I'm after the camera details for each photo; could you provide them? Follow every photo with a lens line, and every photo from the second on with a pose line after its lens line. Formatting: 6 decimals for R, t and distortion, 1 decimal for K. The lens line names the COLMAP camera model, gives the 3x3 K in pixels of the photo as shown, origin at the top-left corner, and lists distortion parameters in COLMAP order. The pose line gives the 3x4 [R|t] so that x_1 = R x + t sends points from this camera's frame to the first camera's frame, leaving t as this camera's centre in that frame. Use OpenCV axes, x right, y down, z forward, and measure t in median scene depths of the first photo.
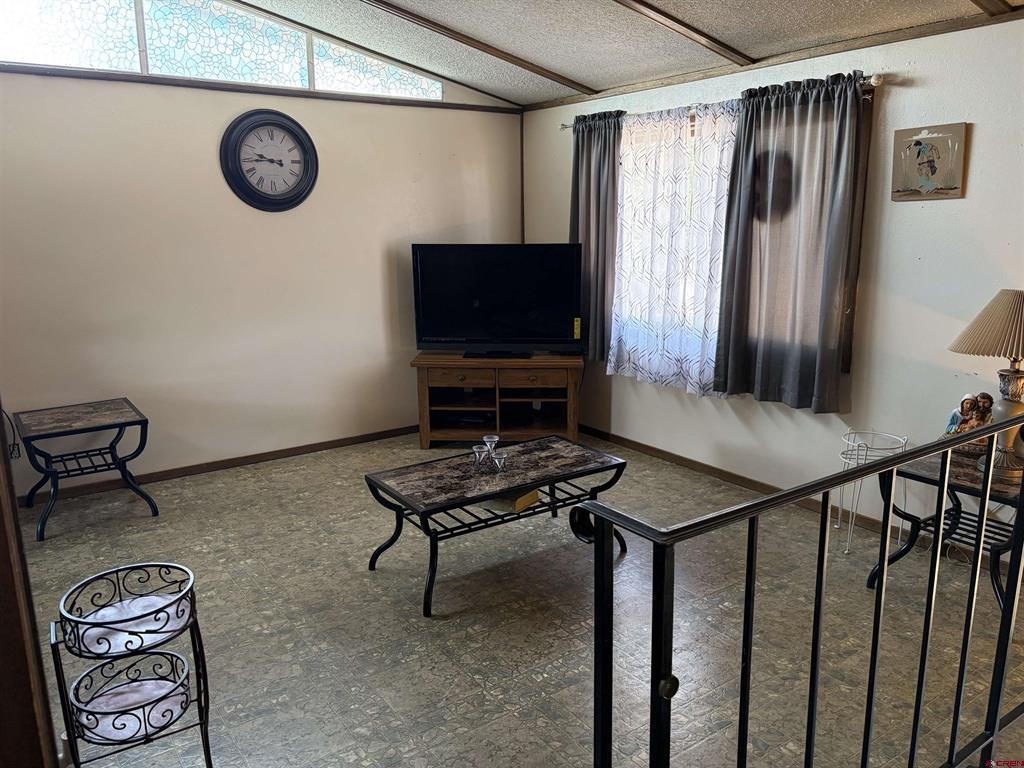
lens RADIAL K [[776.3, 0, 514.0], [0, 776.3, 384.3], [0, 0, 1]] dist [0.039356, -0.007366]
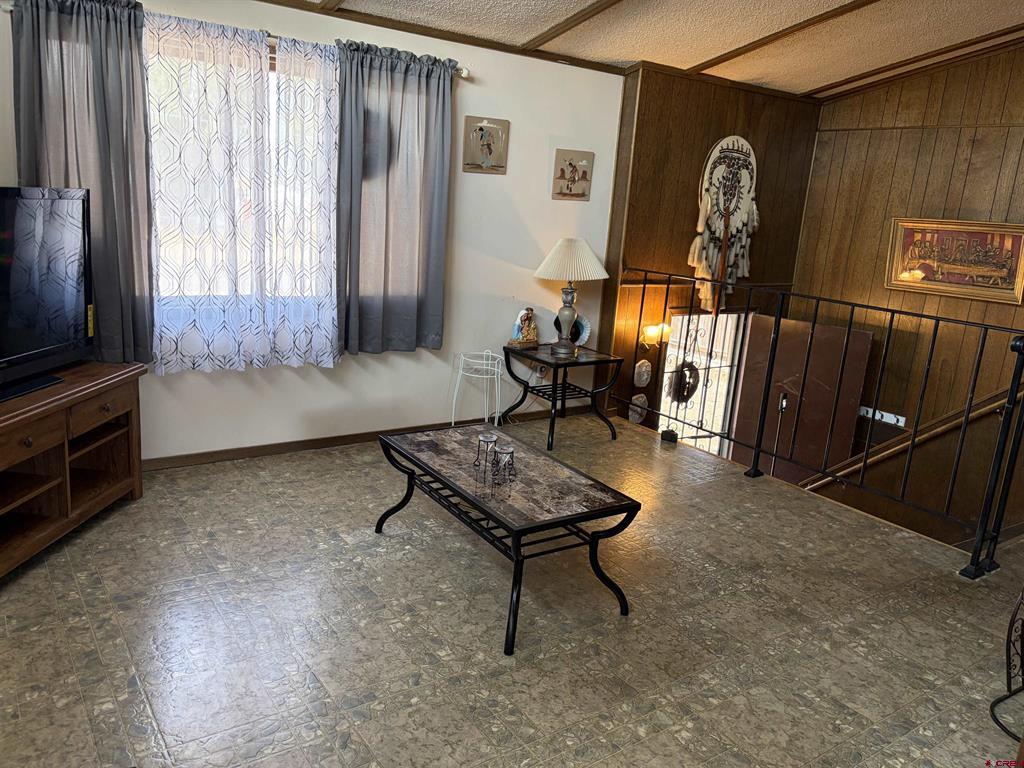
lens RADIAL K [[776.3, 0, 514.1], [0, 776.3, 383.4], [0, 0, 1]] dist [0.039356, -0.007366]
pose [[0.007411, -0.223961, 0.974570, -0.804181], [0.149932, 0.963828, 0.220352, -0.162292], [-0.988669, 0.144486, 0.040722, 0.886085]]
